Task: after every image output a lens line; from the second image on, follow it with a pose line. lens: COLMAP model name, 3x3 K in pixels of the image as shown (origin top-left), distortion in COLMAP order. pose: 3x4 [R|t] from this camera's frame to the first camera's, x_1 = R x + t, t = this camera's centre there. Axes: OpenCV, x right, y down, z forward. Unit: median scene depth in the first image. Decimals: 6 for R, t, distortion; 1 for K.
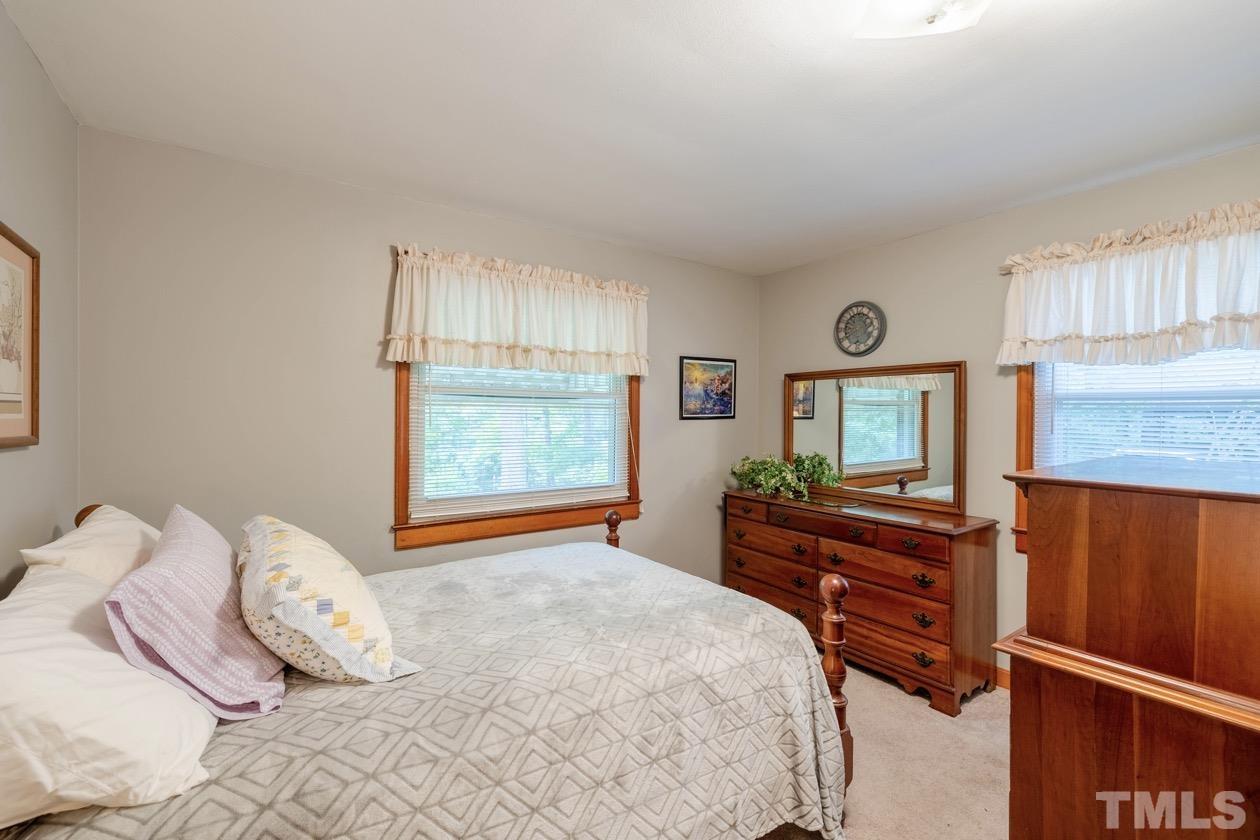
lens RADIAL K [[534.2, 0, 624.5], [0, 534.2, 411.6], [0, 0, 1]] dist [0.000494, 0.000059]
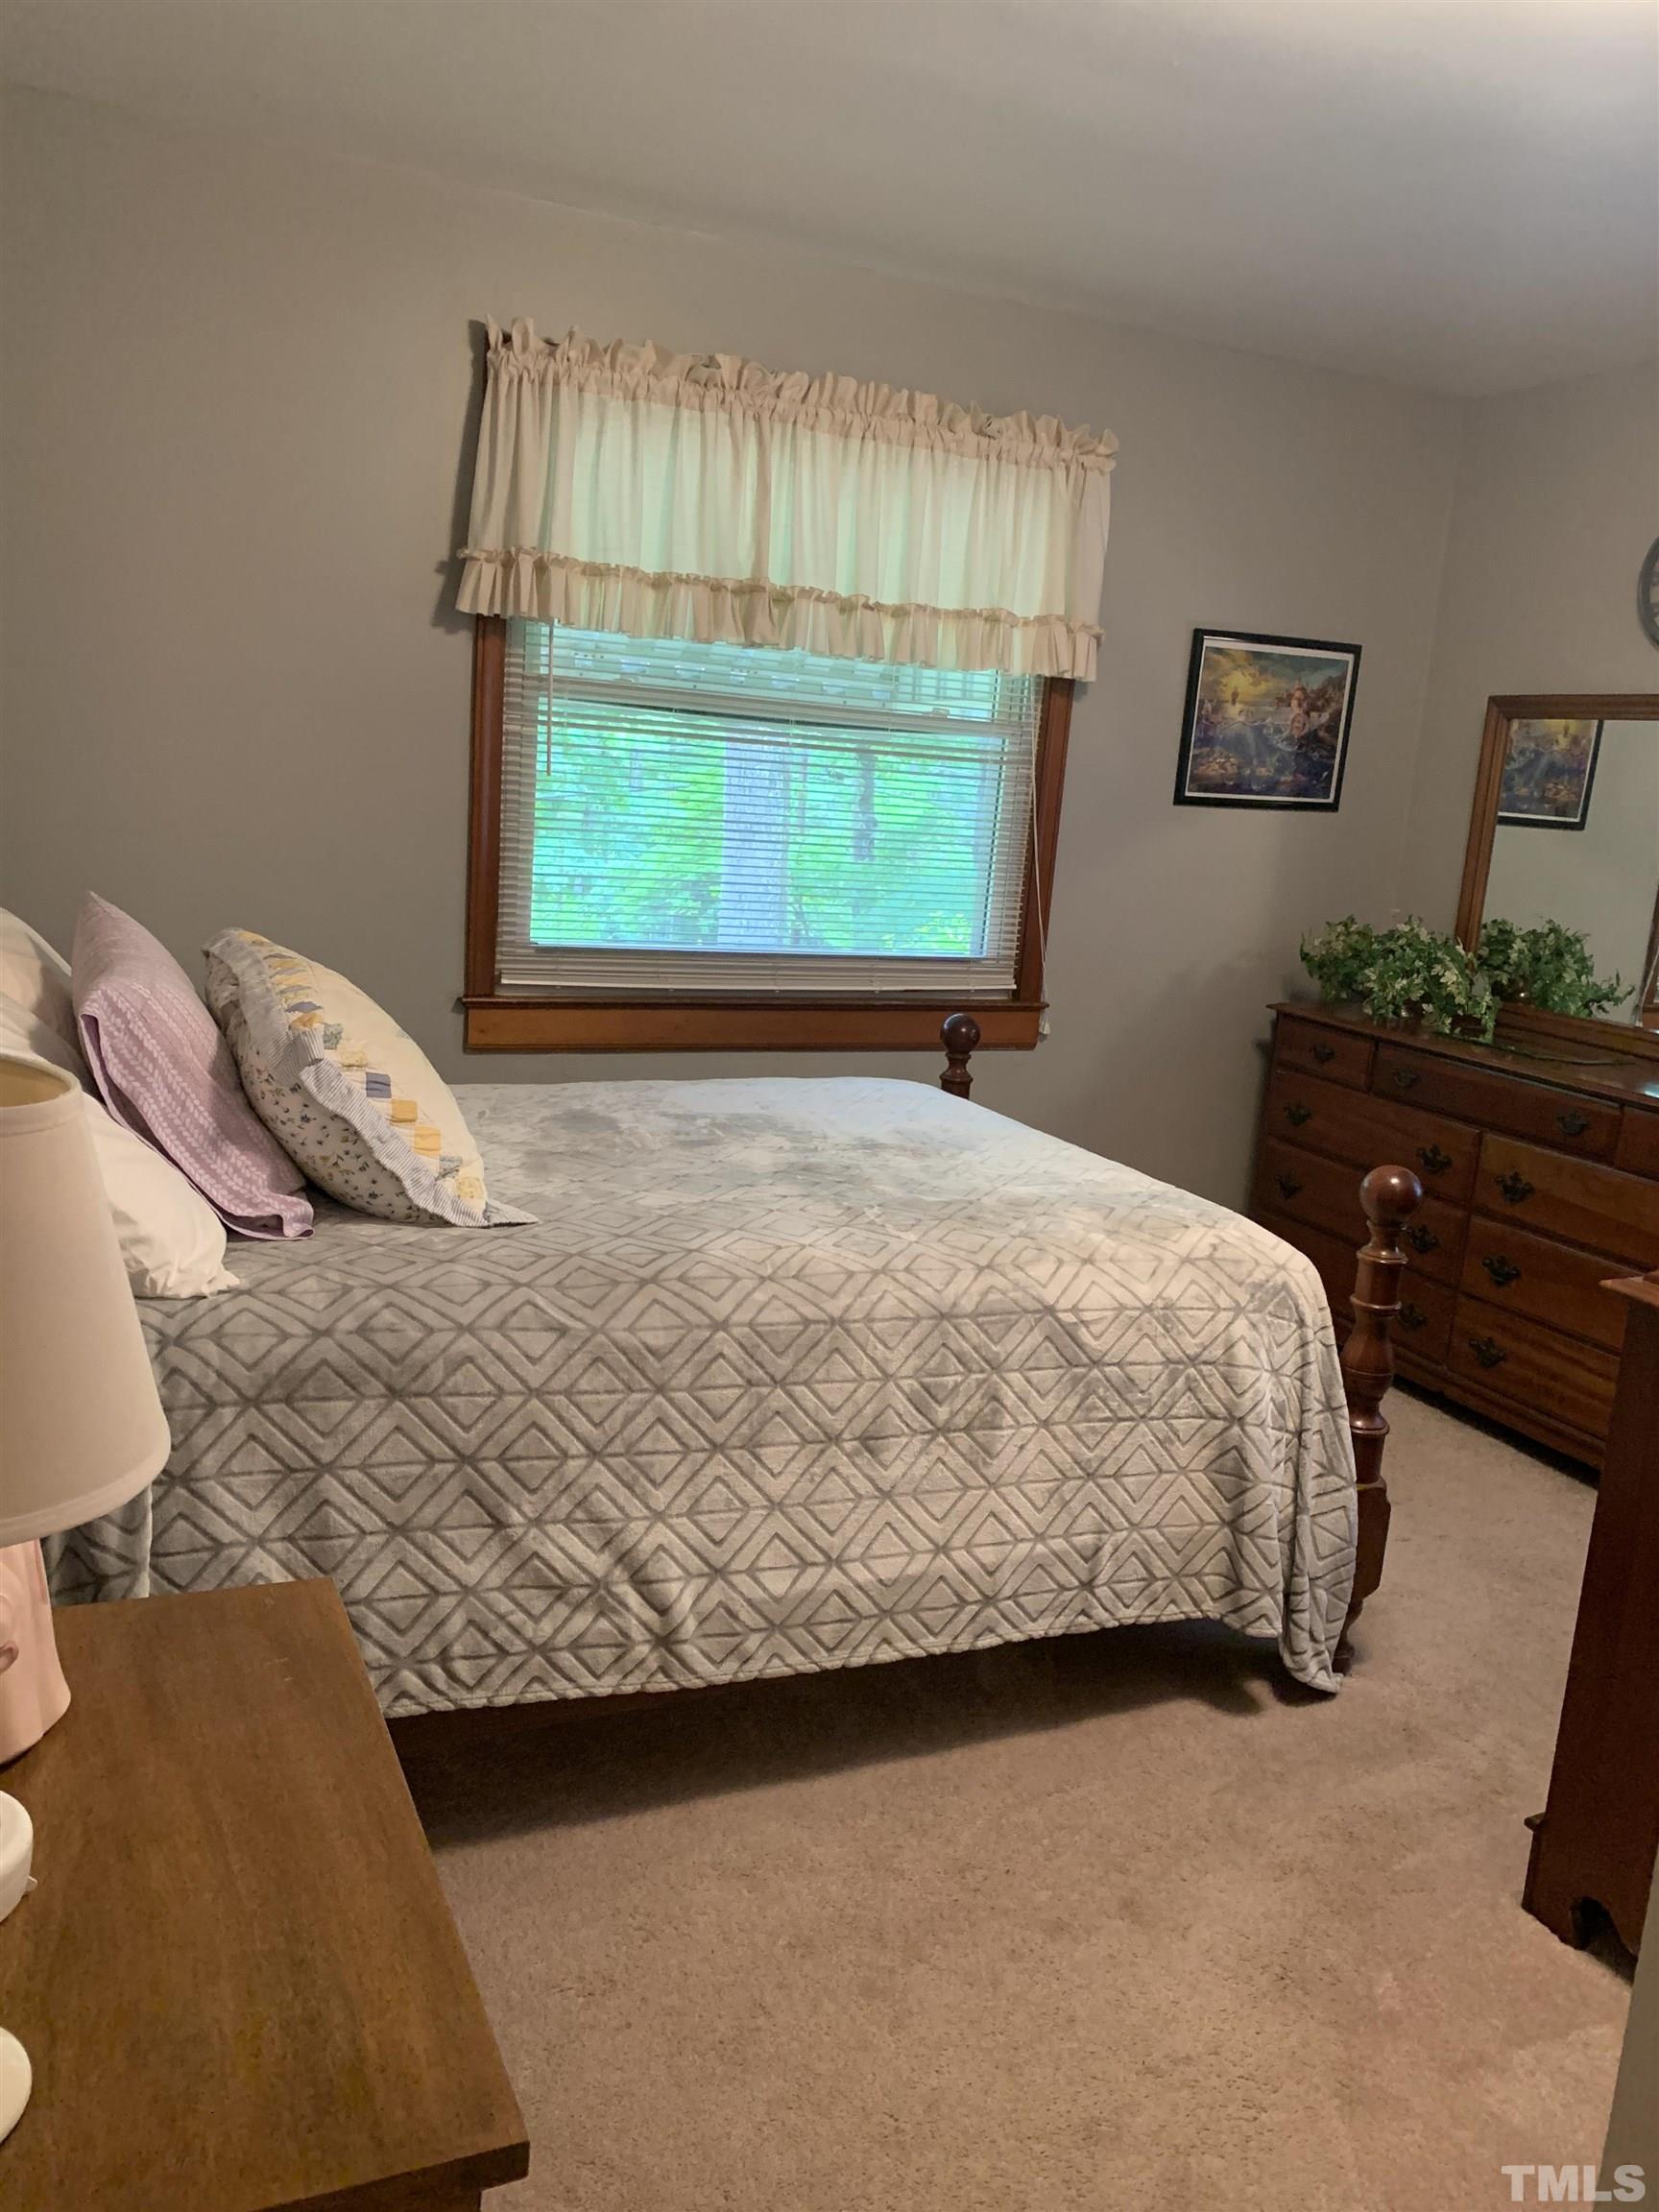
lens RADIAL K [[1719.8, 0, 829.5], [0, 1719.8, 1106.0], [0, 0, 1]] dist [0.183673, -0.581299]
pose [[0.982881, 0.099630, -0.154981, 0.160473], [-0.067531, 0.977450, 0.200078, -0.011637], [0.171420, -0.186187, 0.967445, -0.574094]]
